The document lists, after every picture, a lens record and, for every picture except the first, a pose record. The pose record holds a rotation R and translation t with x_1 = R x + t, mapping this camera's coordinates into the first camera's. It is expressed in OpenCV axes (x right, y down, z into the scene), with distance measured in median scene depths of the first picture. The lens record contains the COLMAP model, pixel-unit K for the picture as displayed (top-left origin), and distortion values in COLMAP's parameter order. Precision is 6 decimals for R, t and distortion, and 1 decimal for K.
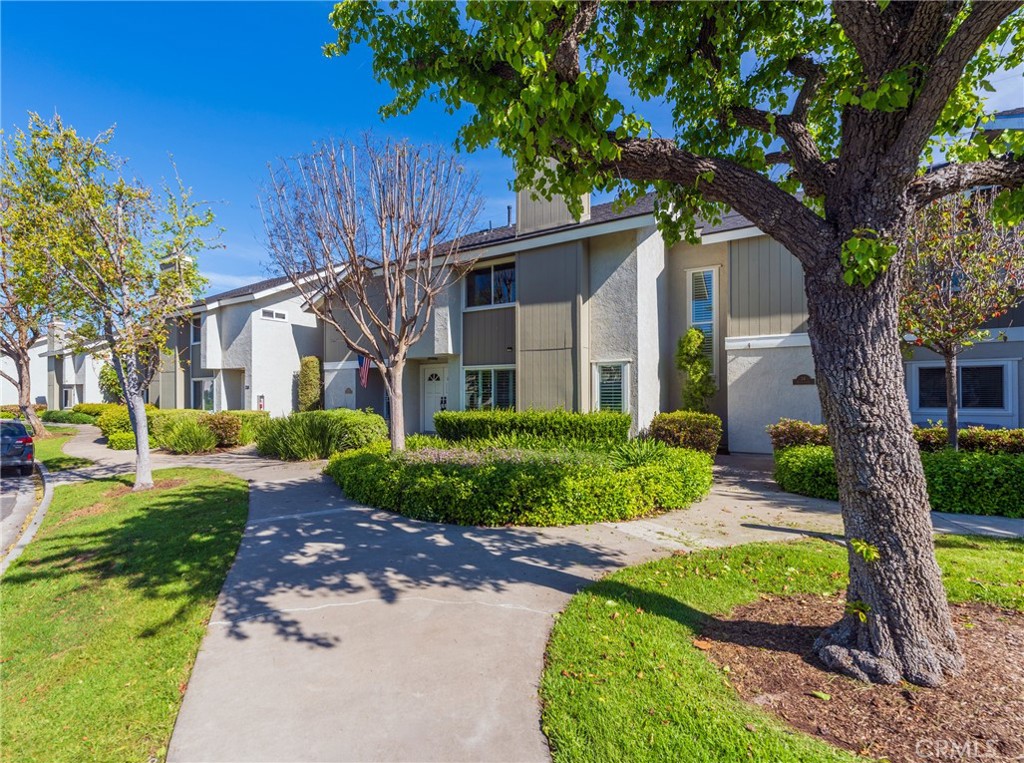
lens RADIAL K [[459.6, 0, 512.0], [0, 459.6, 381.5], [0, 0, 1]] dist [-0.001265, -0.000291]
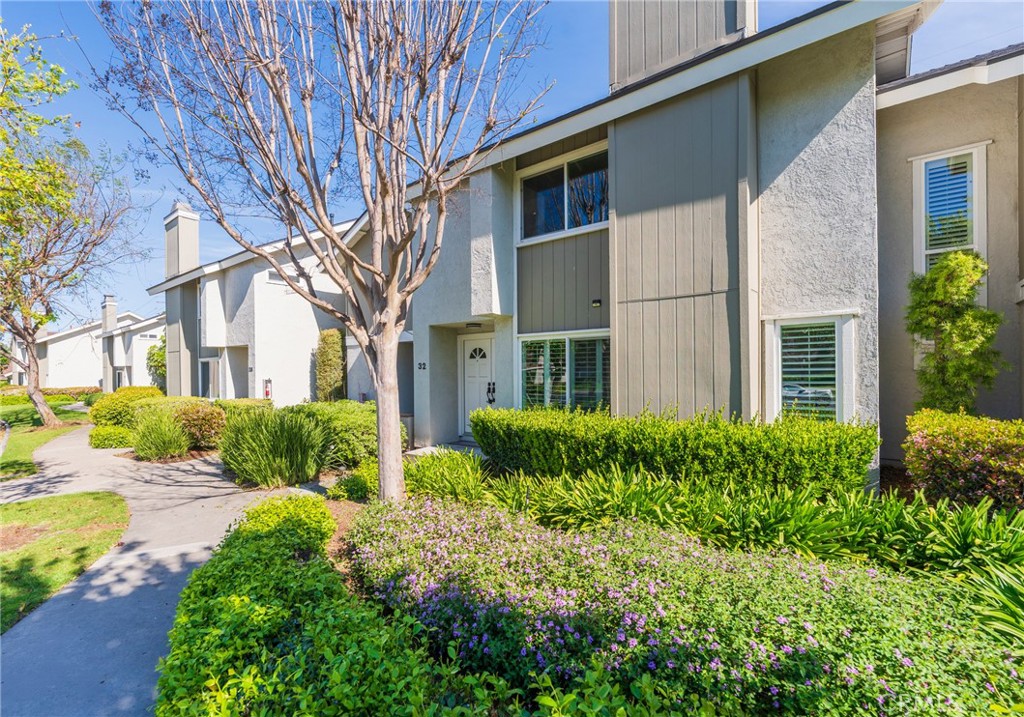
lens RADIAL K [[519.3, 0, 456.1], [0, 519.3, 370.7], [0, 0, 1]] dist [0.003287, 0.000221]
pose [[0.968979, -0.005538, -0.247082, -0.015777], [0.011427, 0.999684, 0.022407, -0.001401], [0.246880, -0.024535, 0.968736, 0.312438]]
